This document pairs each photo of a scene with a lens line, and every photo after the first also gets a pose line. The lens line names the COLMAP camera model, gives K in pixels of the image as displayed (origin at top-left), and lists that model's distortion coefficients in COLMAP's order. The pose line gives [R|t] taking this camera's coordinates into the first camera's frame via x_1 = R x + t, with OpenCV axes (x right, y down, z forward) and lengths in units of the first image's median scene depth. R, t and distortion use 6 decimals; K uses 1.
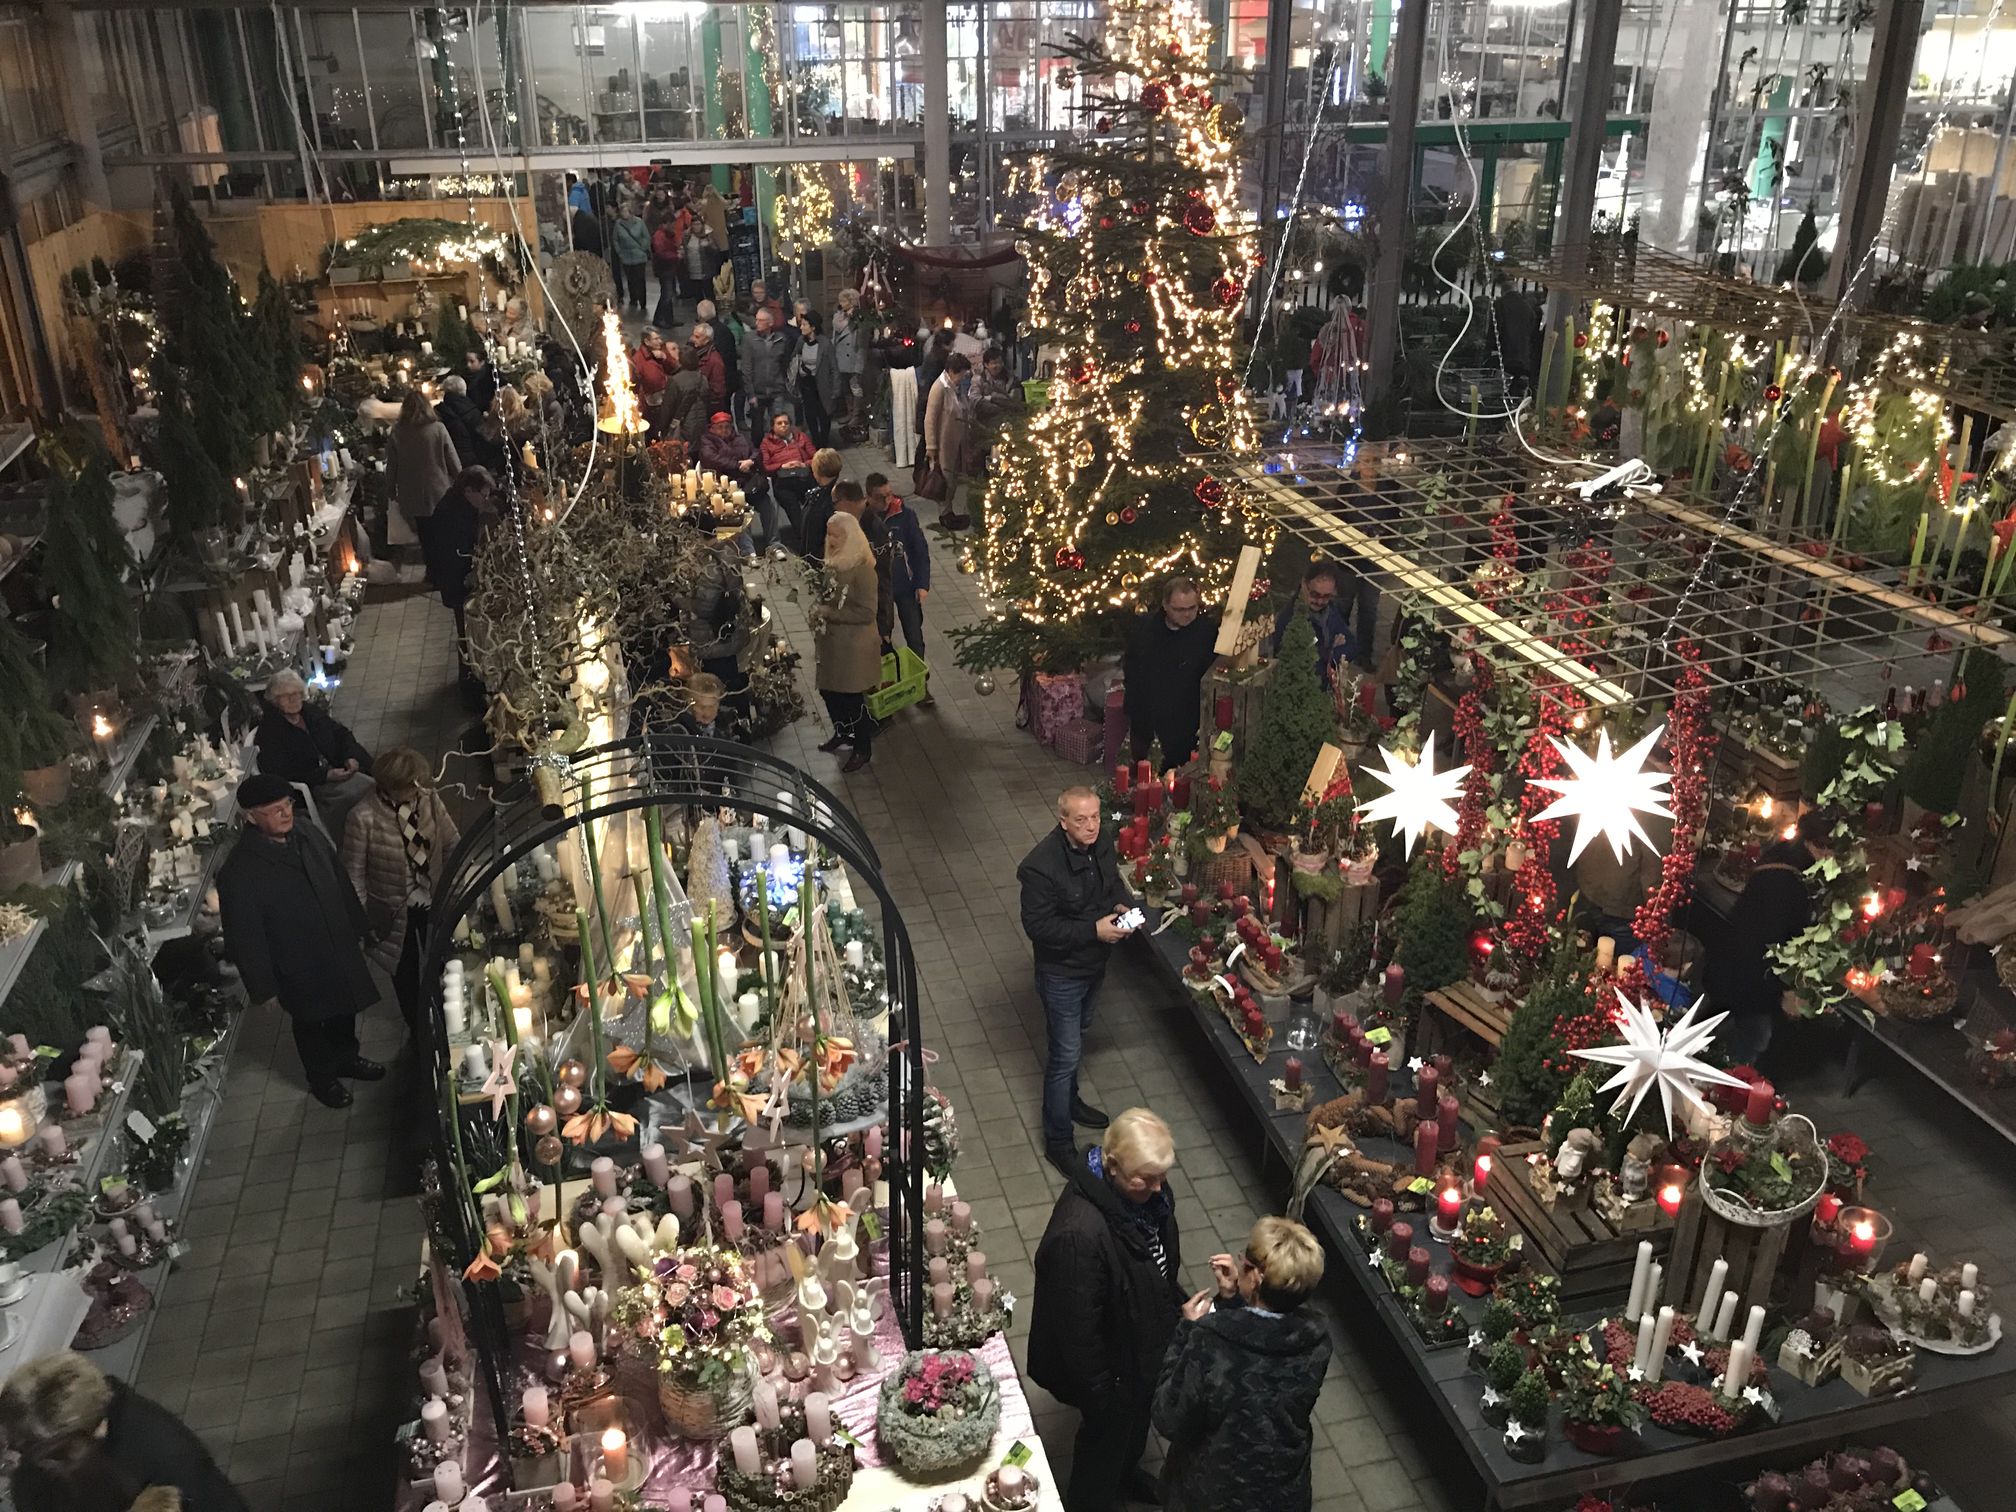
lens RADIAL K [[1676.5, 0, 1004.4], [0, 1676.5, 705.7], [0, 0, 1]] dist [-0.019085, 0.121639]
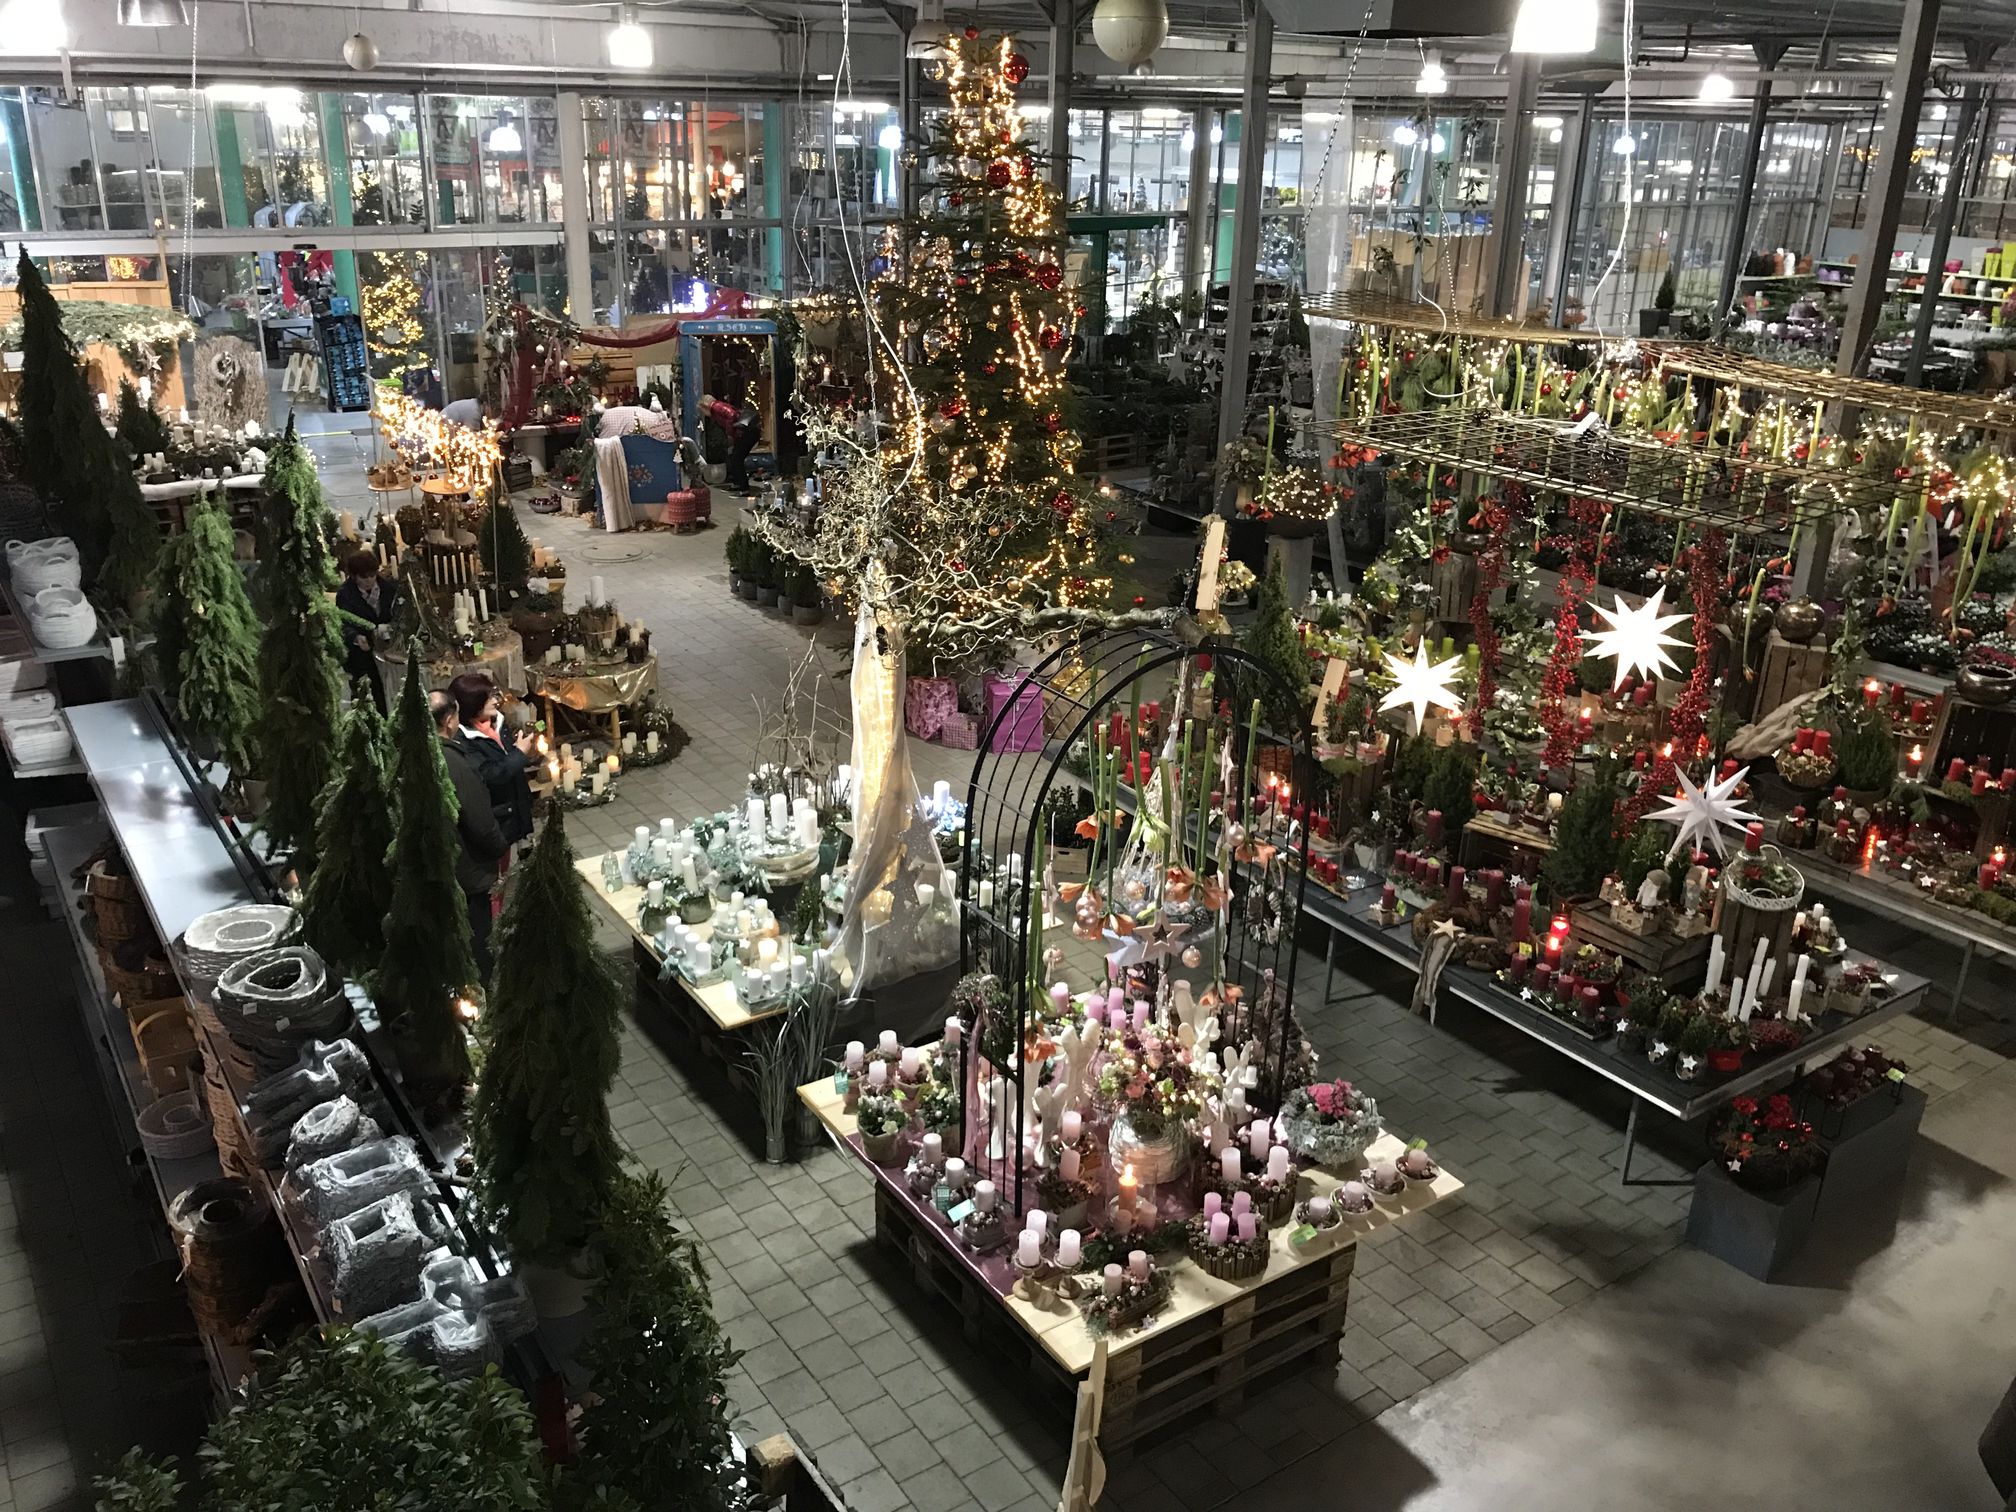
lens RADIAL K [[1676.5, 0, 1004.4], [0, 1676.5, 705.7], [0, 0, 1]] dist [-0.019085, 0.121639]
pose [[0.937984, -0.090370, 0.334692, -0.334580], [0.110459, 0.993016, -0.041440, 0.058414], [-0.328610, 0.075840, 0.941416, -0.088774]]
